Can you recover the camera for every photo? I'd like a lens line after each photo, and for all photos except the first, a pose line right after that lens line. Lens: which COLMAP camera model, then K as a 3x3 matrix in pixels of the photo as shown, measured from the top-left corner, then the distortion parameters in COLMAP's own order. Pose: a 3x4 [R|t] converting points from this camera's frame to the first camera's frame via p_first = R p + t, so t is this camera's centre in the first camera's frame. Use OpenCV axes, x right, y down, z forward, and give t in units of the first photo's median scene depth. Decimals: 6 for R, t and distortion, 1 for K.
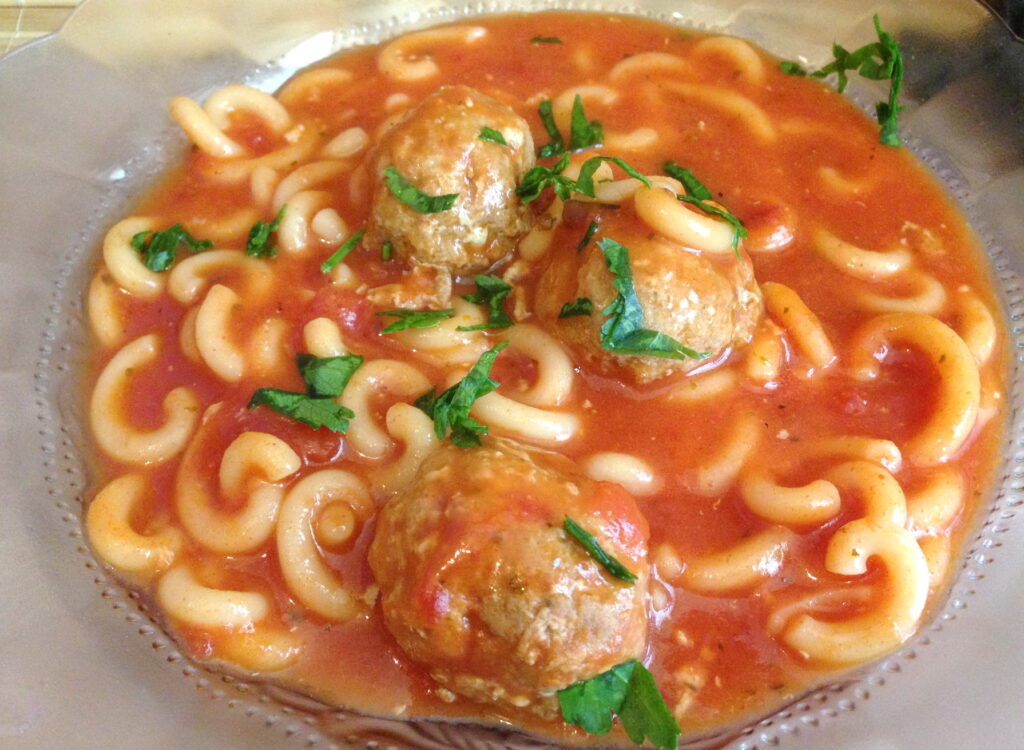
lens RADIAL K [[1035.0, 0, 501.7], [0, 1035.0, 417.9], [0, 0, 1]] dist [0.012393, -0.020207]
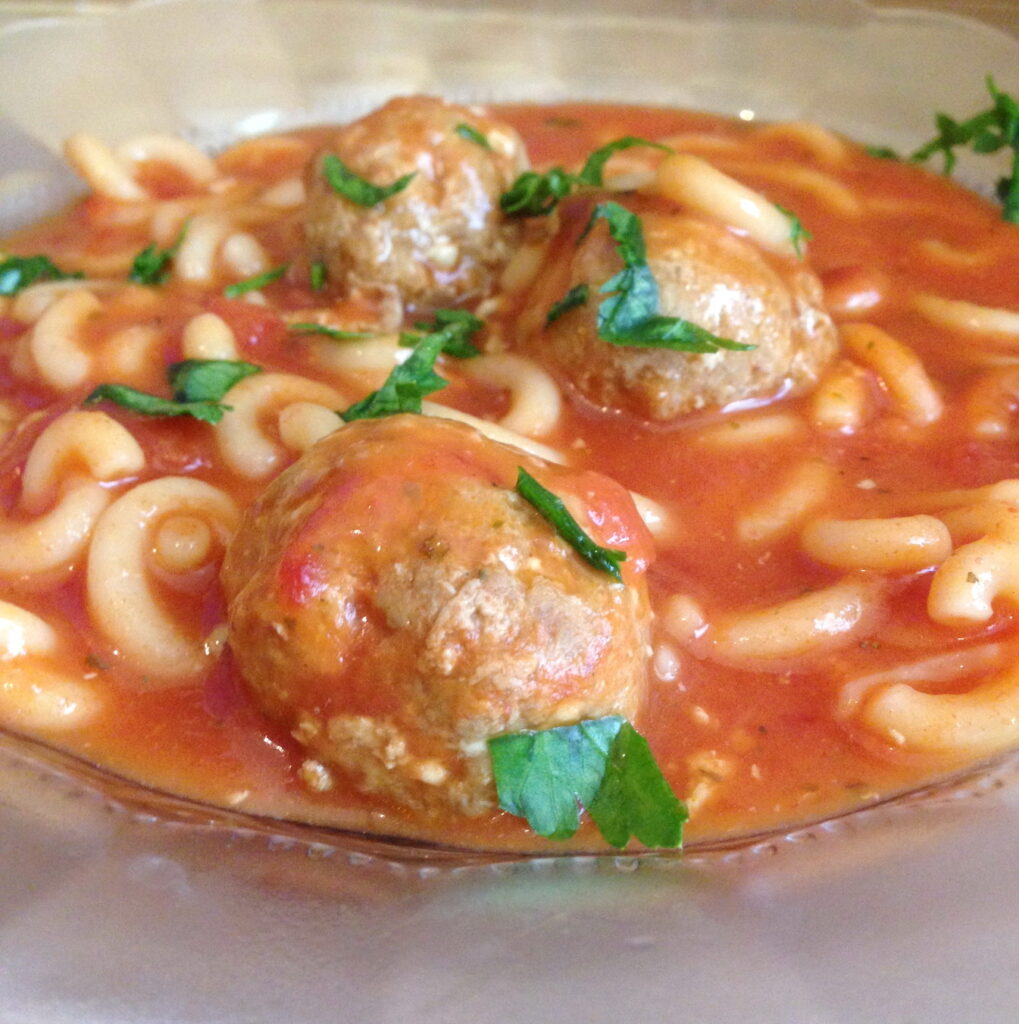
lens RADIAL K [[1400.8, 0, 505.7], [0, 1400.8, 475.8], [0, 0, 1]] dist [-0.003449, 0.039048]
pose [[0.998021, 0.053865, -0.032459, 0.068648], [-0.061411, 0.945963, -0.318406, 0.317845], [0.013554, 0.319769, 0.947399, 0.137187]]
